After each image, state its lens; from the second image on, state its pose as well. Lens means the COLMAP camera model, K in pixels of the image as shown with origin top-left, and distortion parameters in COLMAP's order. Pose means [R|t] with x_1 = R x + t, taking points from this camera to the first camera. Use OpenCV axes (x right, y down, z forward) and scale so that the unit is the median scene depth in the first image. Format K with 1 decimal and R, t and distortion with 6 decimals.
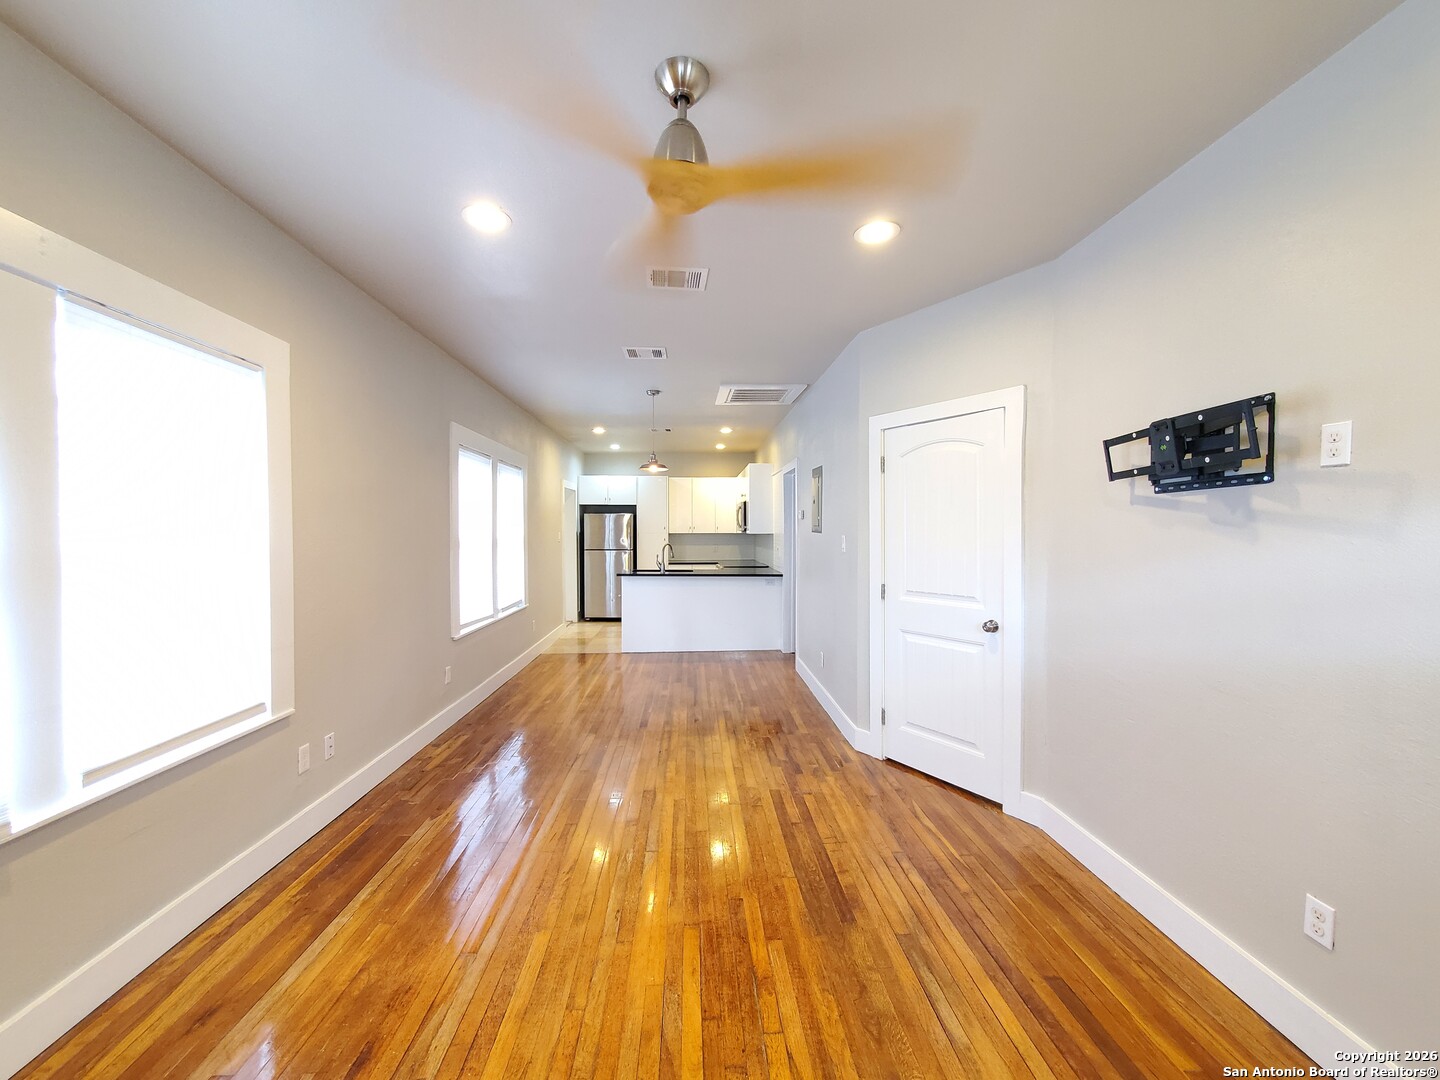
lens RADIAL K [[570.8, 0, 712.4], [0, 570.8, 546.3], [0, 0, 1]] dist [0.000398, -0.001485]
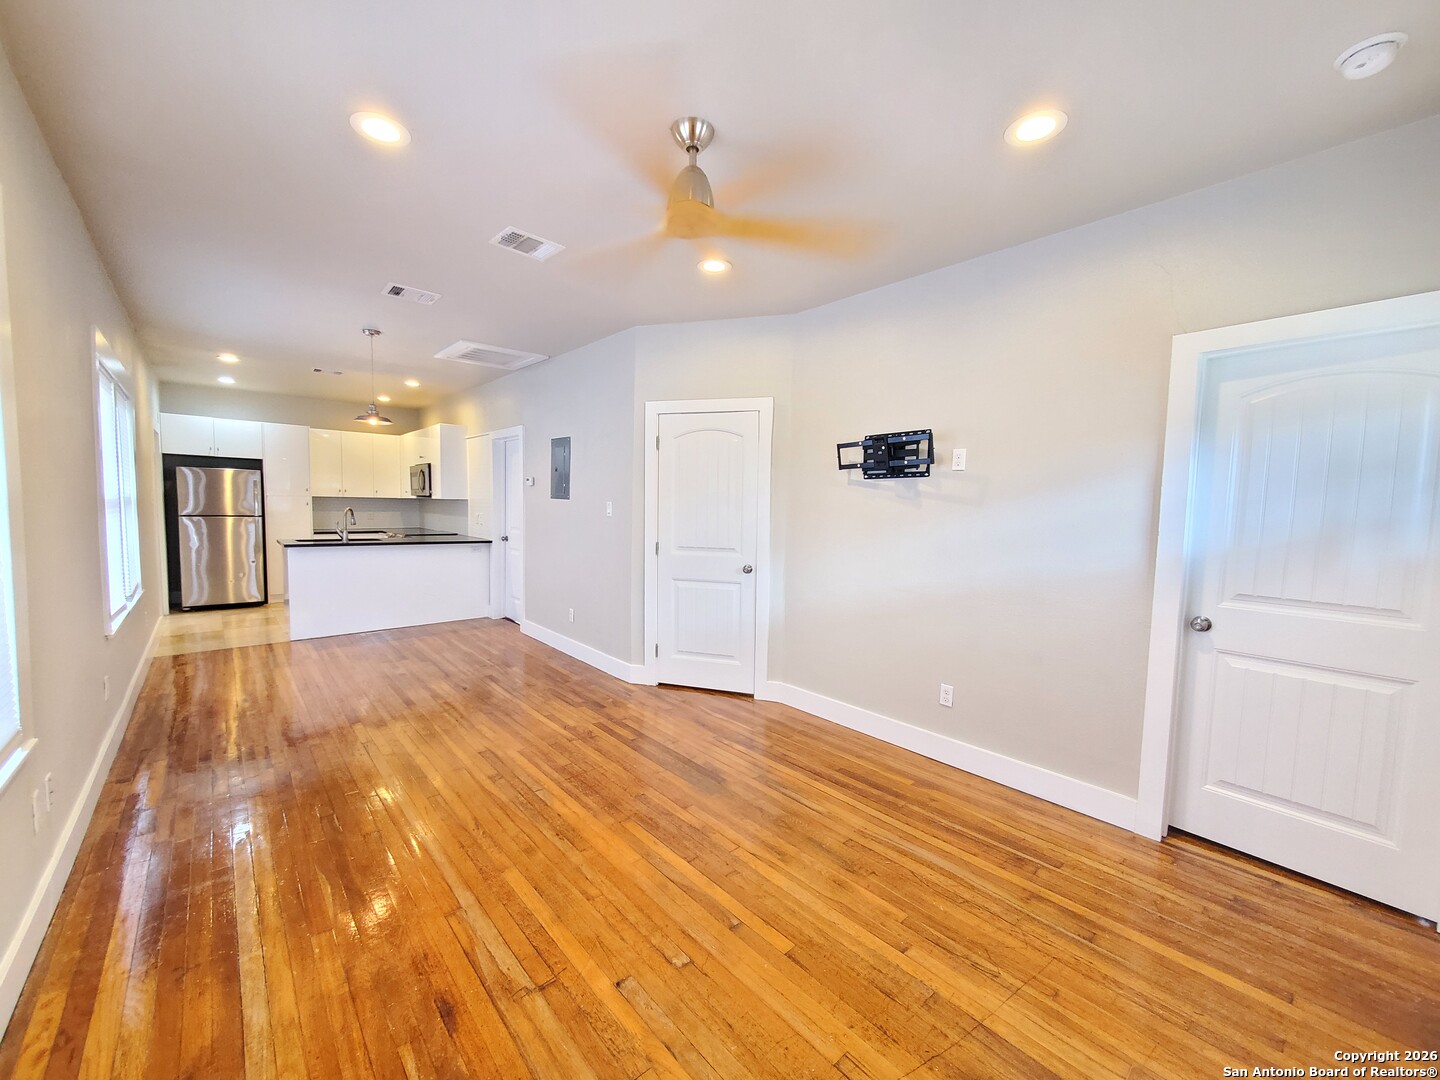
lens RADIAL K [[570.8, 0, 711.6], [0, 570.8, 547.1], [0, 0, 1]] dist [0.000398, -0.001485]
pose [[0.780812, -0.029576, 0.624066, -0.446295], [-0.004506, 0.998586, 0.052964, 0.014099], [-0.624750, -0.044167, 0.779575, -0.022432]]
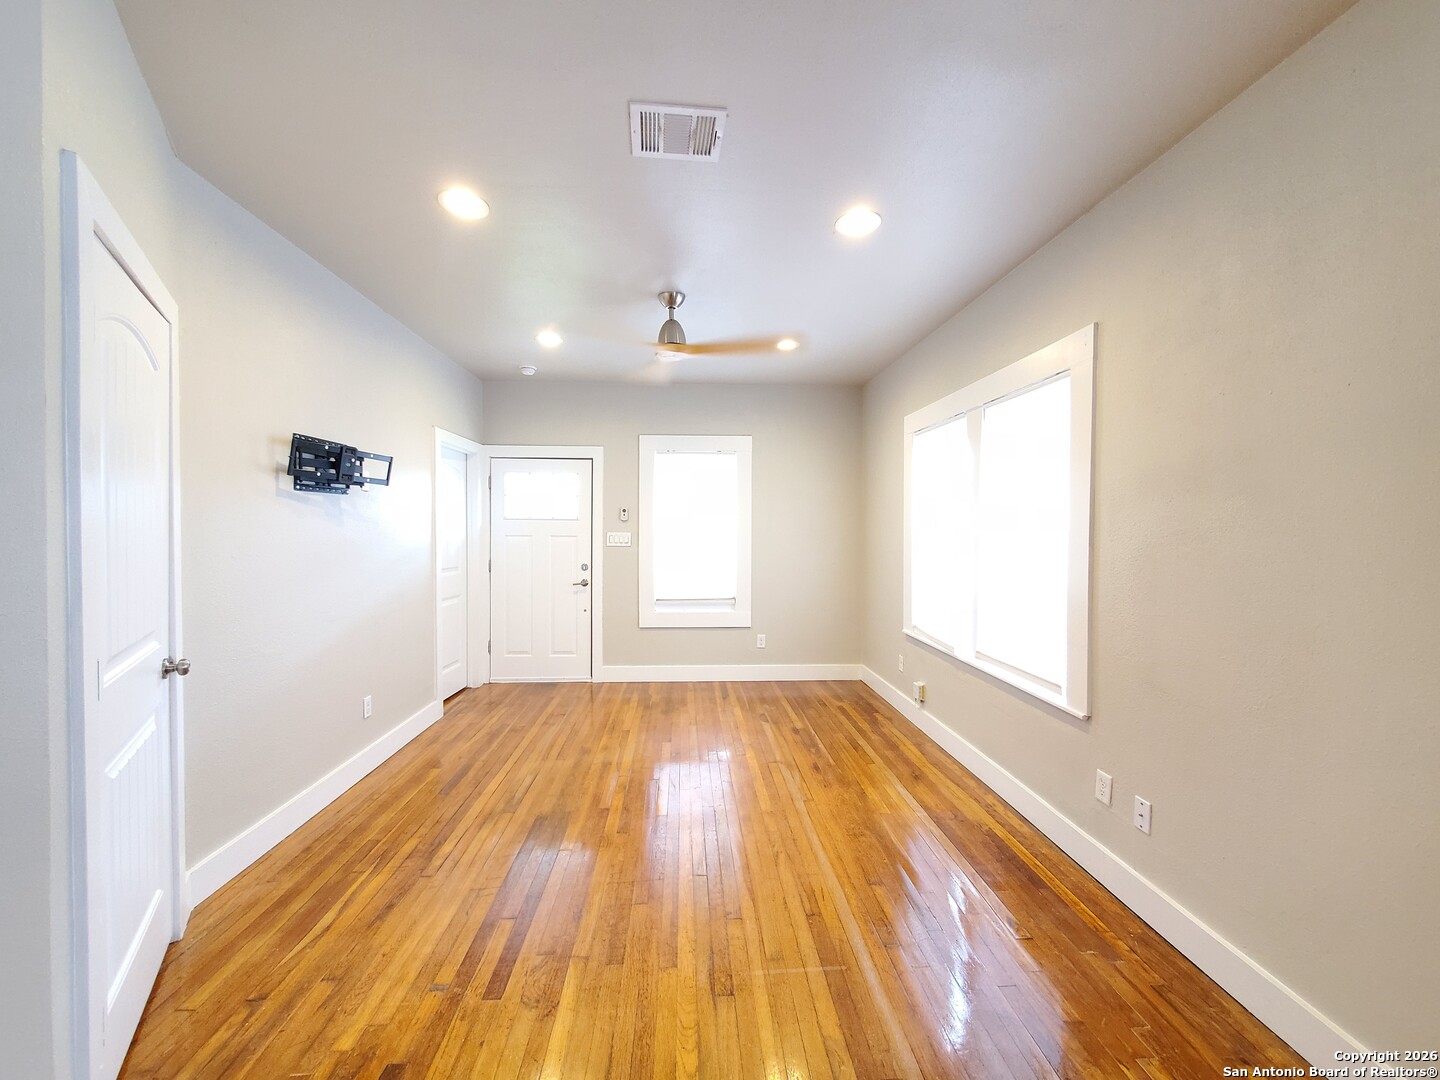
lens RADIAL K [[570.8, 0, 714.8], [0, 570.8, 545.3], [0, 0, 1]] dist [0.000398, -0.001485]
pose [[-0.999862, -0.008396, -0.014343, -0.097366], [-0.009140, 0.998571, 0.052646, -0.032245], [0.013880, 0.052770, -0.998510, 1.637420]]
